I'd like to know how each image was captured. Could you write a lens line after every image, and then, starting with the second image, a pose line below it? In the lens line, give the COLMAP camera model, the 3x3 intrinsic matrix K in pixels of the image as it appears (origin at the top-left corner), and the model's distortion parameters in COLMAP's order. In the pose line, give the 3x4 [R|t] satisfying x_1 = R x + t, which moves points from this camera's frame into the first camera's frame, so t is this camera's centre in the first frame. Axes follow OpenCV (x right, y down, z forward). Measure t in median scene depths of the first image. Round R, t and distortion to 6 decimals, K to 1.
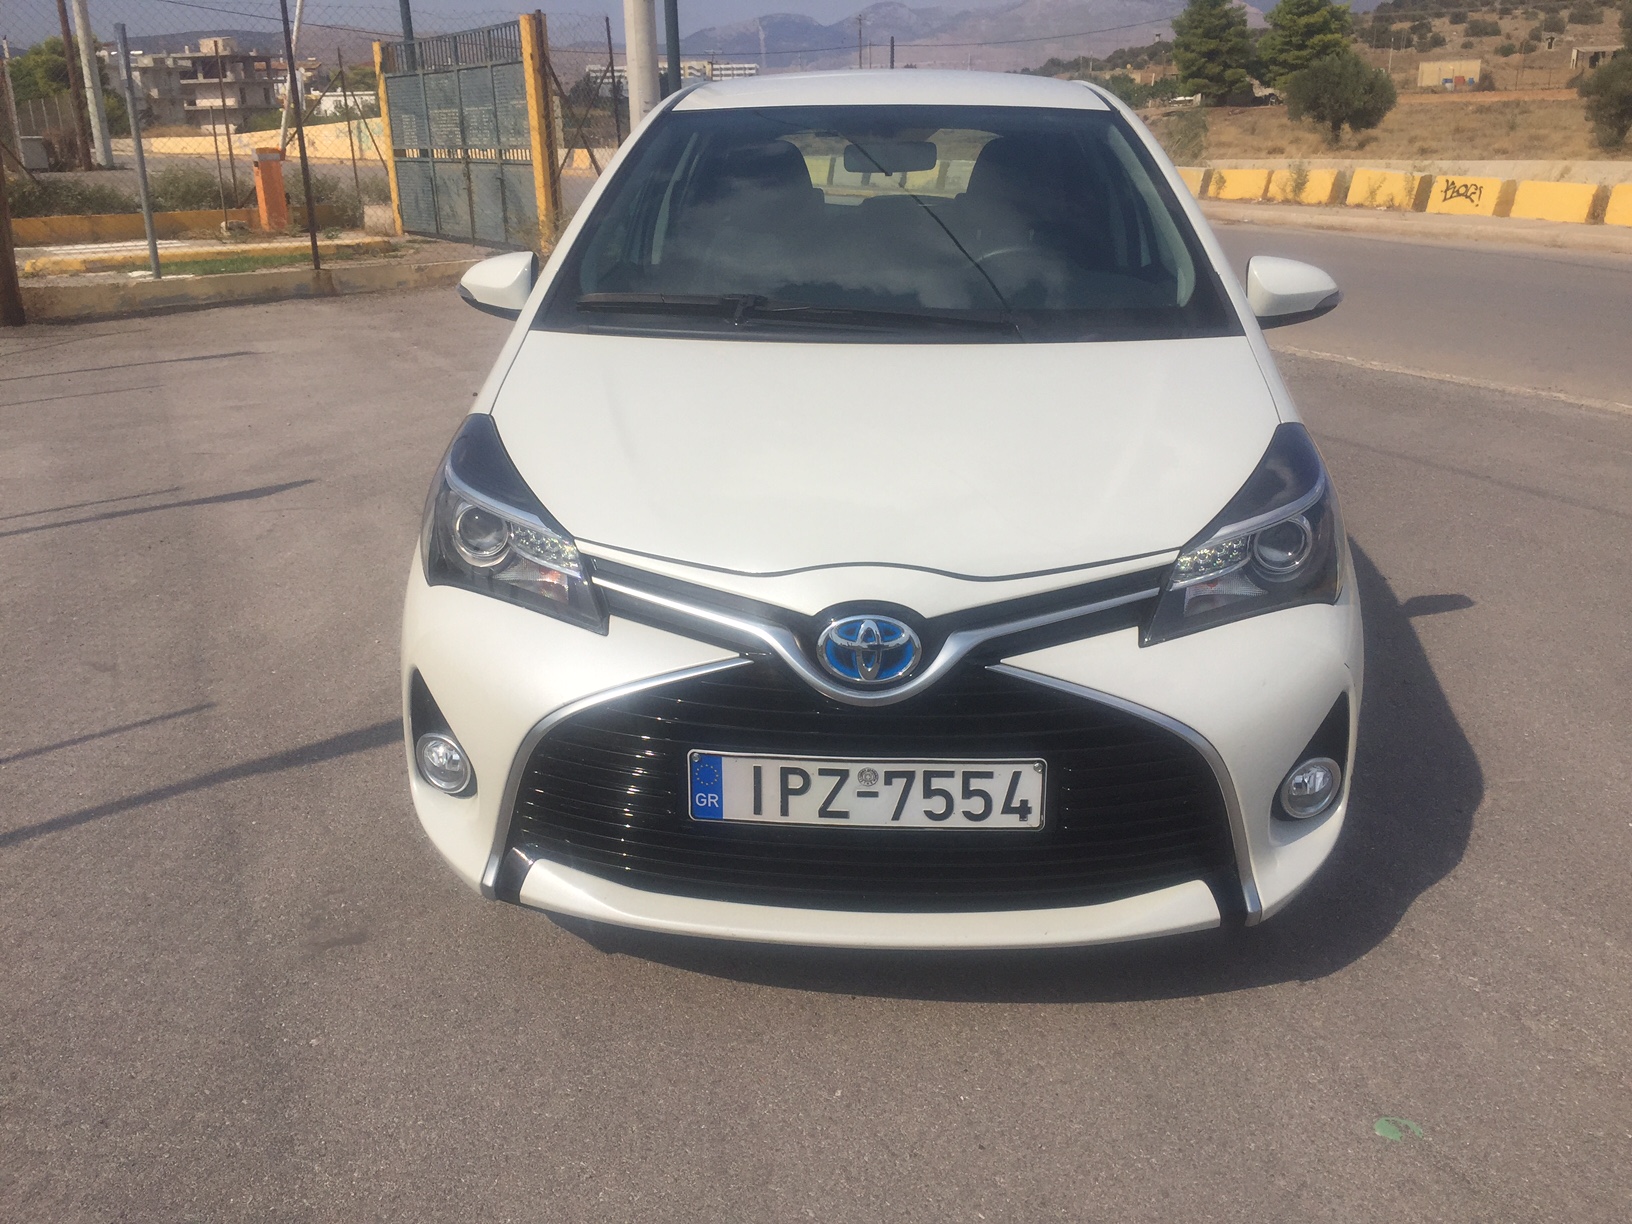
lens RADIAL K [[1391.5, 0, 790.5], [0, 1391.5, 573.8], [0, 0, 1]] dist [0.070127, -0.105669]
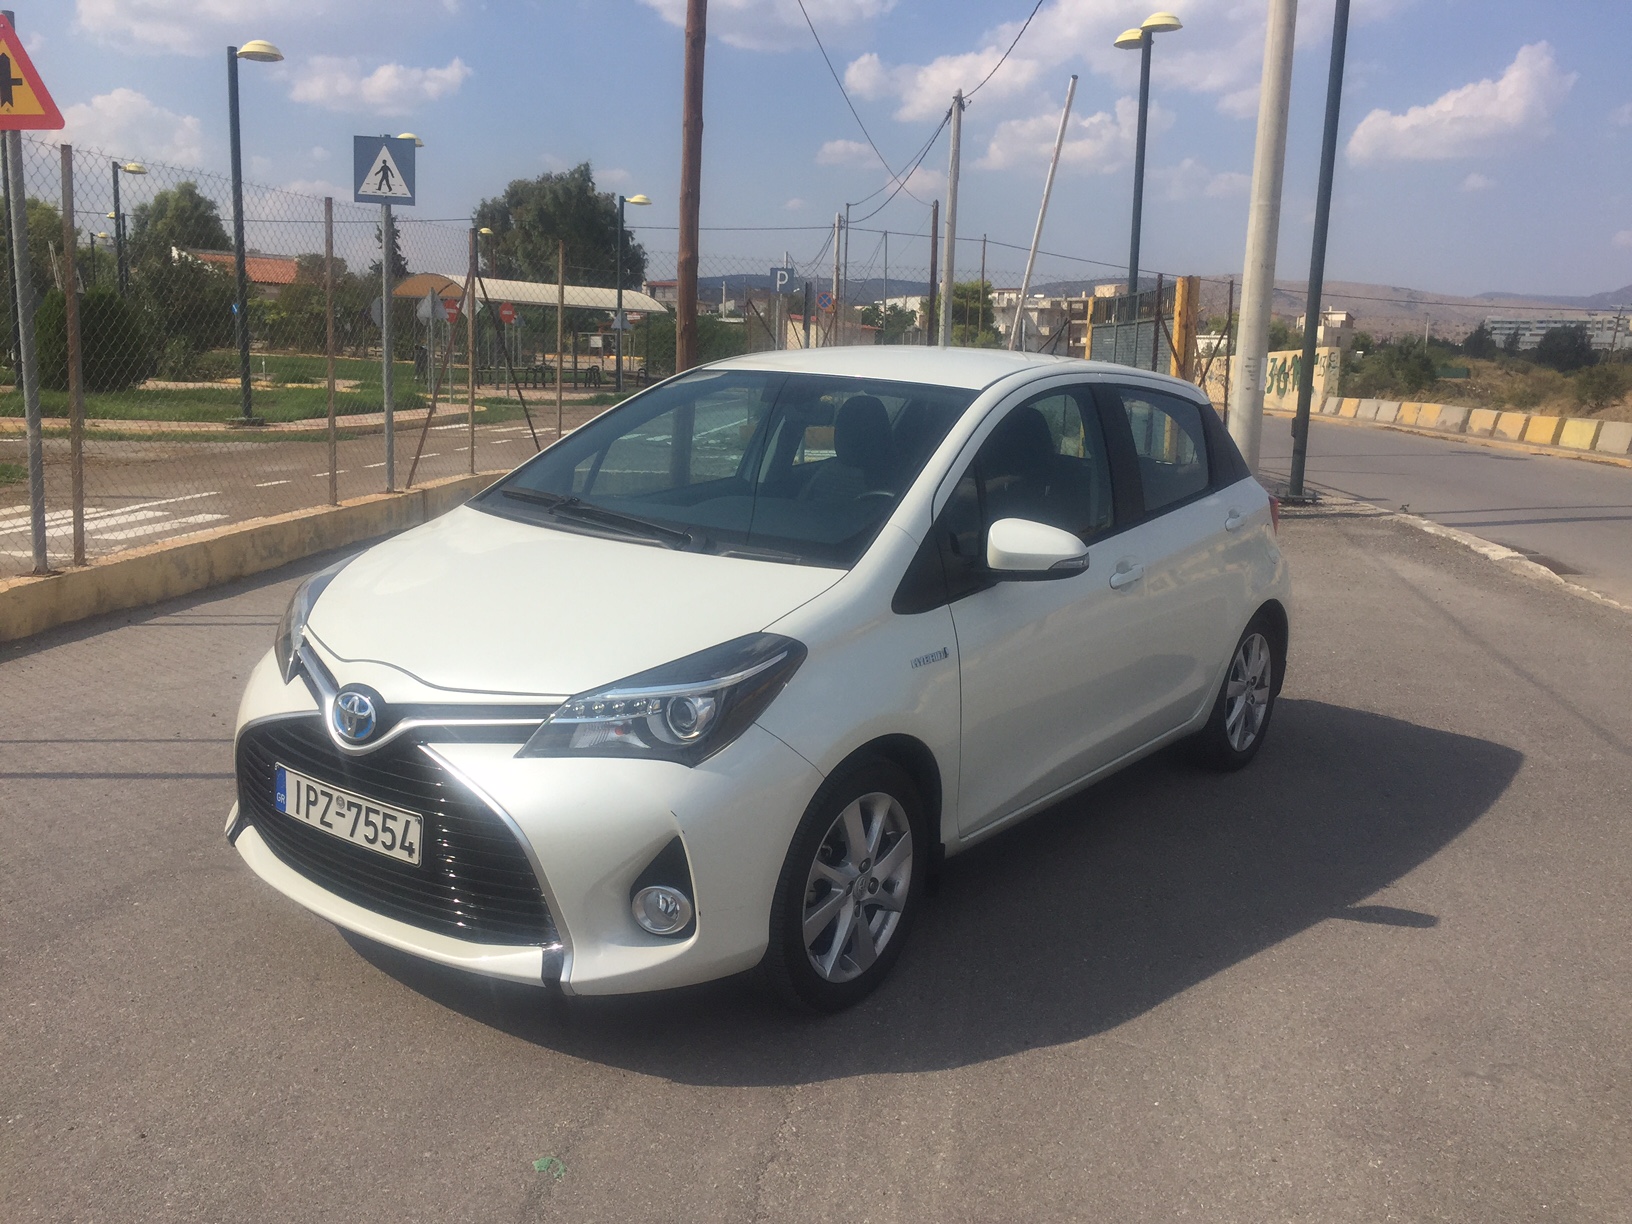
lens RADIAL K [[1391.5, 0, 782.1], [0, 1391.5, 622.5], [0, 0, 1]] dist [0.070127, -0.105669]
pose [[0.826130, 0.148678, -0.543510, 1.192139], [-0.216735, 0.974199, -0.062941, -0.043380], [0.520129, 0.169795, 0.837039, -0.010335]]
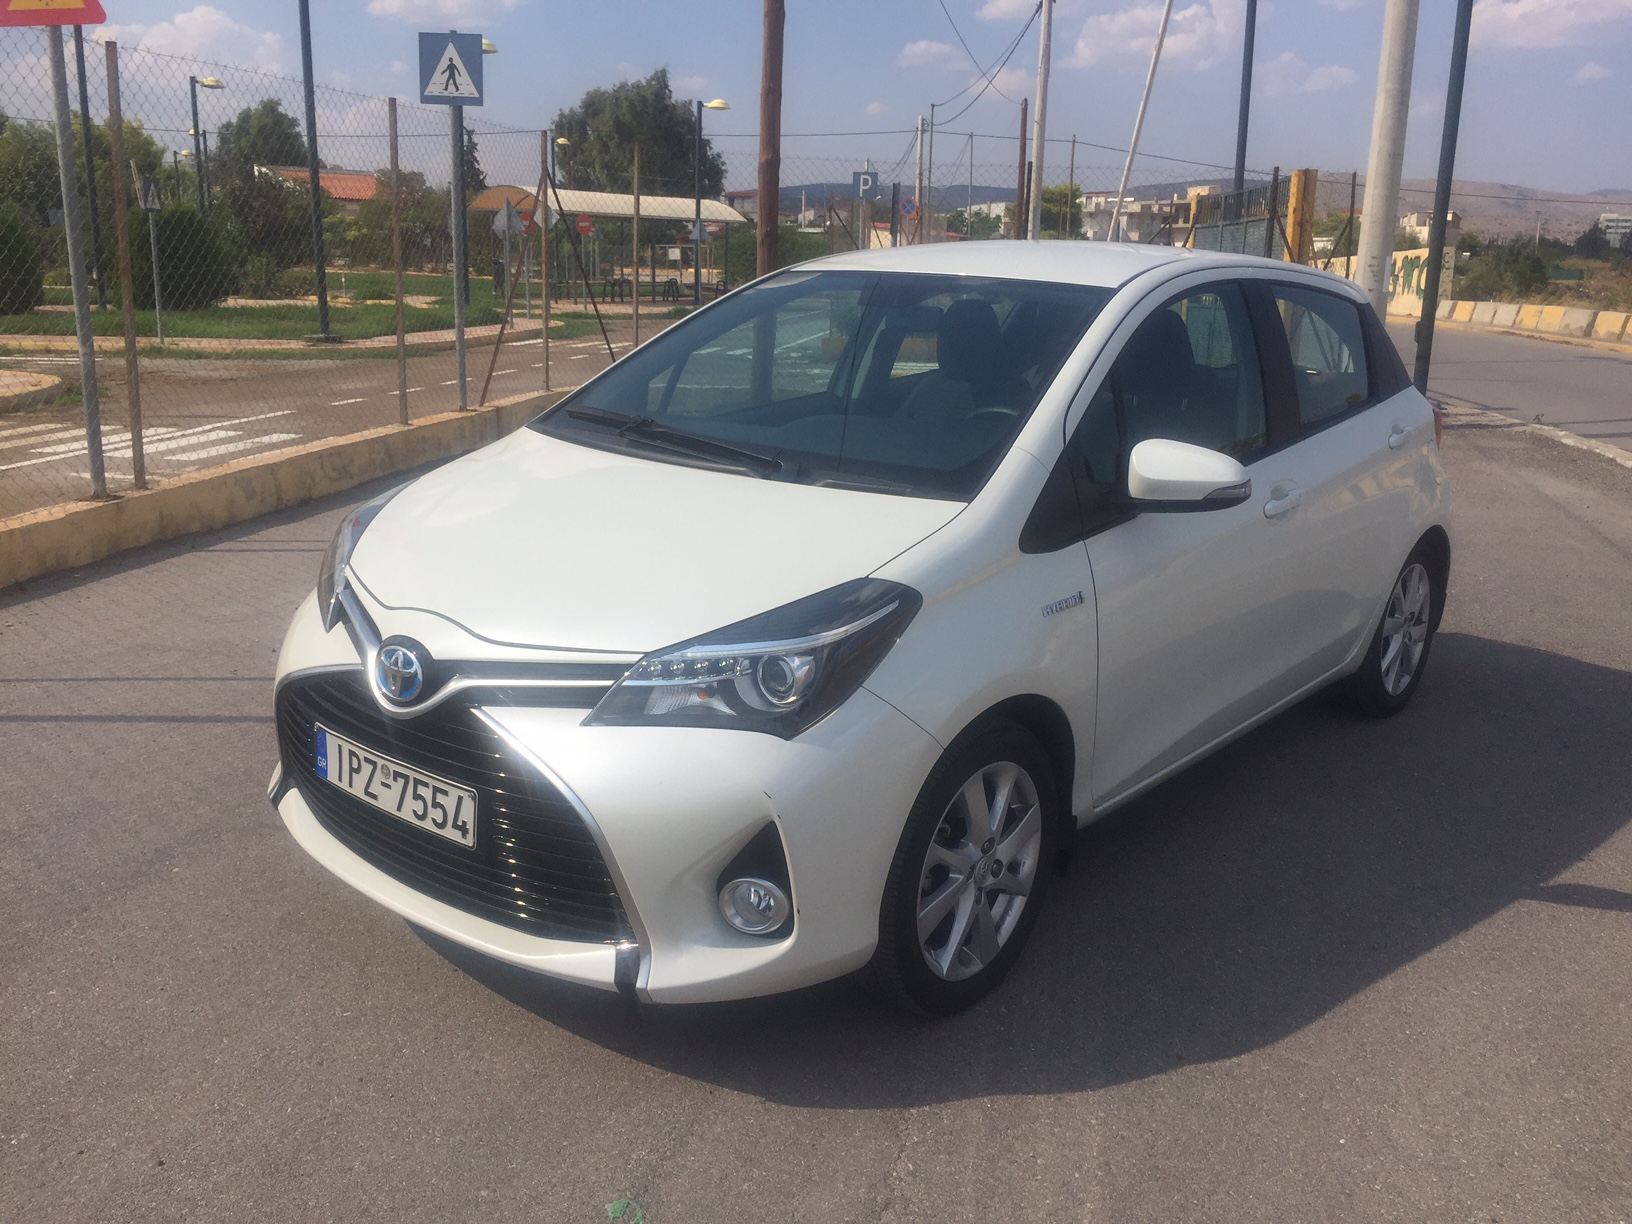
lens RADIAL K [[1391.5, 0, 787.7], [0, 1391.5, 618.9], [0, 0, 1]] dist [0.070127, -0.105669]
pose [[0.796523, 0.180216, -0.577125, 1.050294], [-0.217124, 0.976130, 0.005145, -0.074639], [0.564276, 0.121209, 0.816640, 0.150917]]
